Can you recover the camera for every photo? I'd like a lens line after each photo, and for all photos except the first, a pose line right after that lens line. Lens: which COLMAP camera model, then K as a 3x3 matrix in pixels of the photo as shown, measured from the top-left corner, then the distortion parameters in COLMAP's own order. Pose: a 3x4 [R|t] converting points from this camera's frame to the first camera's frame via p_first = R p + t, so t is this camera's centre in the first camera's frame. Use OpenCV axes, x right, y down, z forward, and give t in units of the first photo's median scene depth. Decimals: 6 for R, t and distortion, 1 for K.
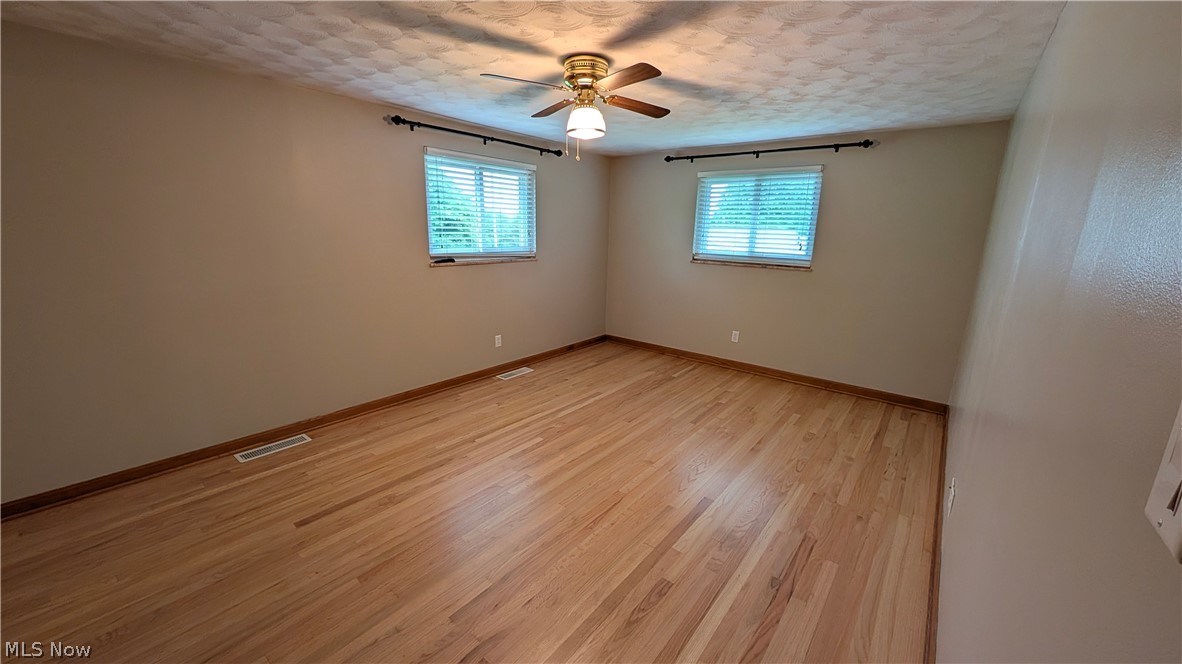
lens RADIAL K [[445.7, 0, 594.9], [0, 445.7, 331.1], [0, 0, 1]] dist [-0.001635, 0.000676]
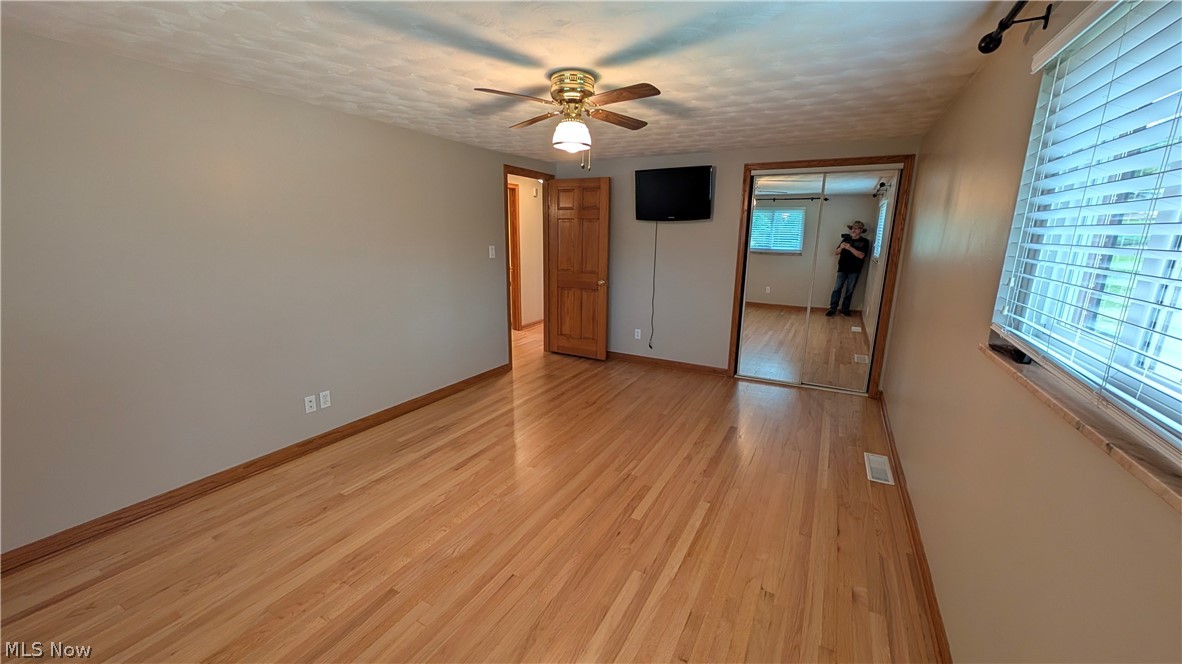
lens RADIAL K [[445.7, 0, 594.9], [0, 445.7, 331.1], [0, 0, 1]] dist [-0.001635, 0.000676]
pose [[-0.983137, 0.004808, -0.182808, 0.085812], [-0.075878, 0.898814, 0.431713, -0.378707], [0.166386, 0.438304, -0.883292, 1.557617]]
